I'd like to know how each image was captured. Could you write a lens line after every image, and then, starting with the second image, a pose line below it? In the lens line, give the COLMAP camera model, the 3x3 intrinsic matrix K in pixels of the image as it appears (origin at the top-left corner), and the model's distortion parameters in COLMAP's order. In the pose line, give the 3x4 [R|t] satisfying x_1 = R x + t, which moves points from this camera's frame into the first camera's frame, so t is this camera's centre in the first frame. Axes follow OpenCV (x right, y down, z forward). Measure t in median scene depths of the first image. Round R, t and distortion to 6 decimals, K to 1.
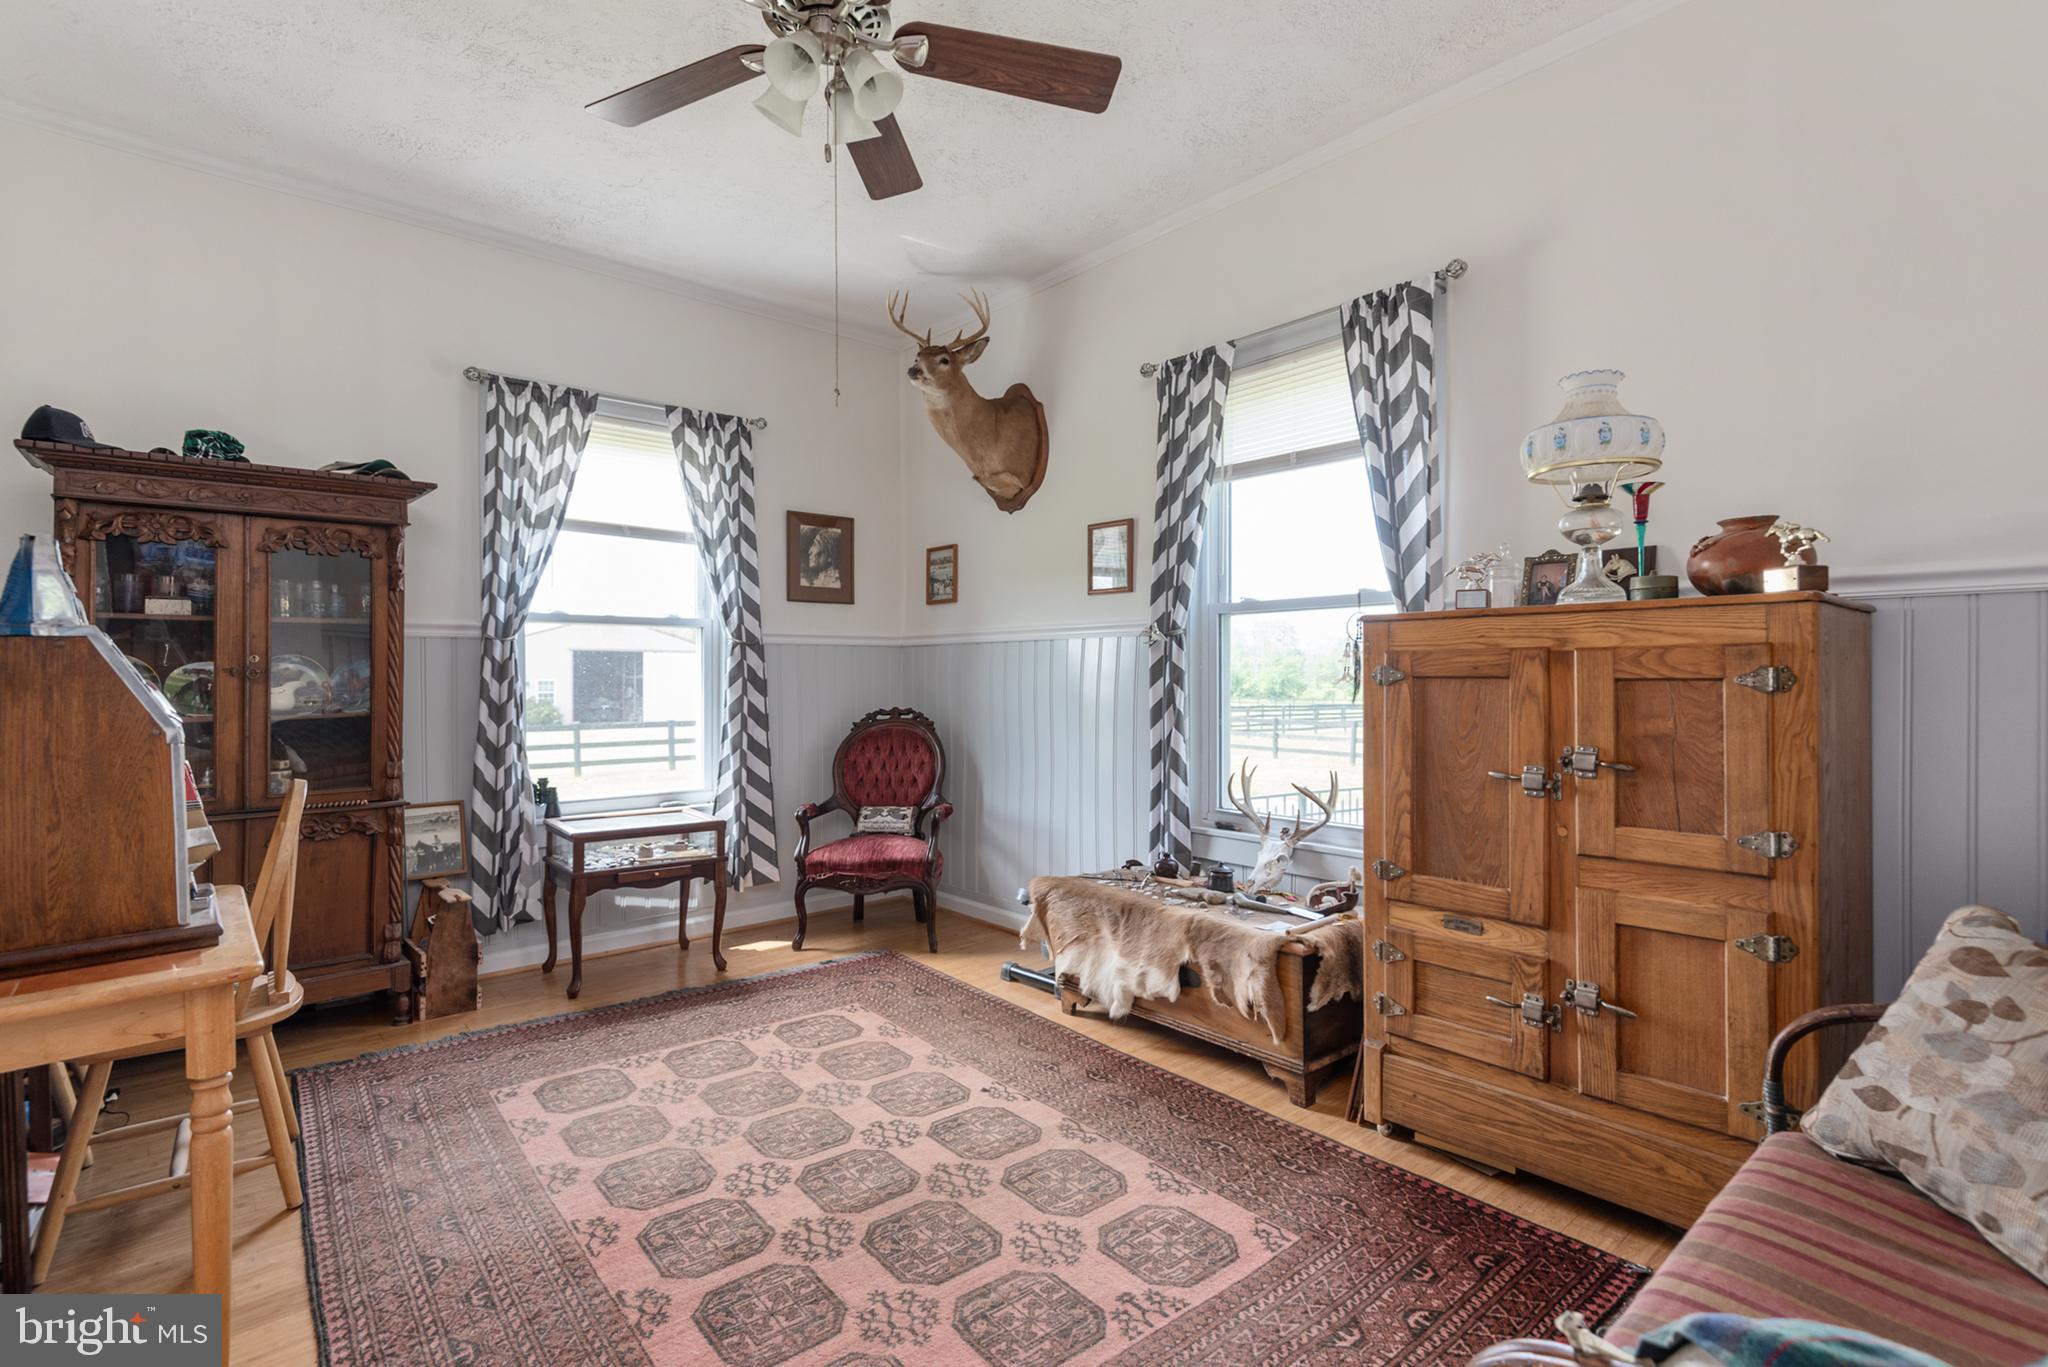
lens RADIAL K [[958.0, 0, 1015.3], [0, 958.0, 673.9], [0, 0, 1]] dist [0.023310, -0.015422]
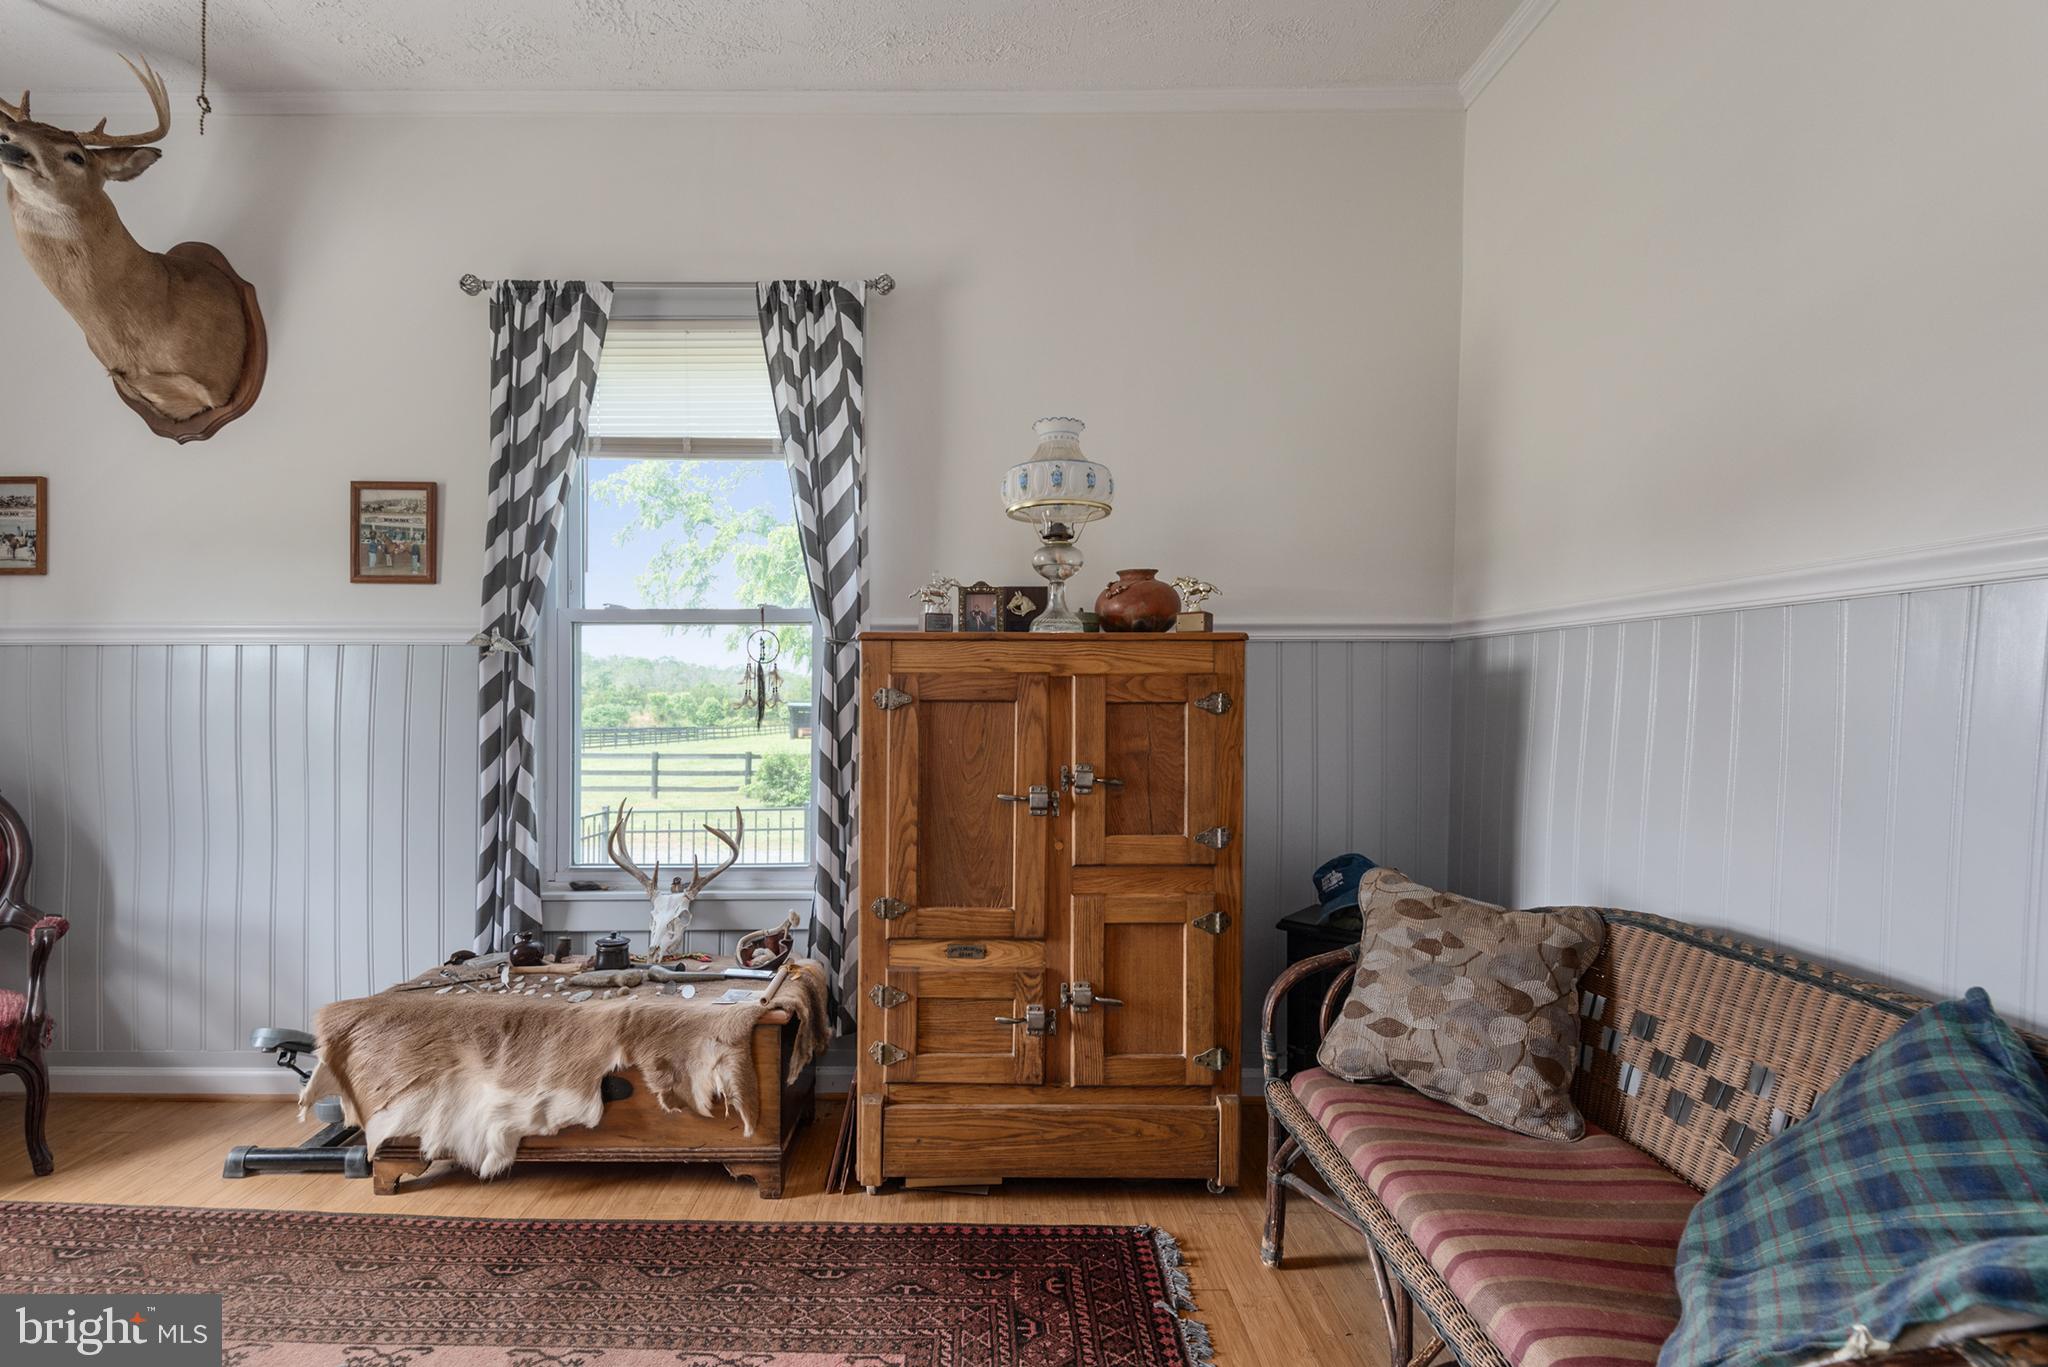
lens RADIAL K [[958.0, 0, 1037.1], [0, 958.0, 711.2], [0, 0, 1]] dist [0.023310, -0.015422]
pose [[0.659806, -0.006556, 0.751407, -0.180590], [-0.003375, 0.999926, 0.011688, 0.001636], [-0.751428, -0.010248, 0.659735, 0.239679]]
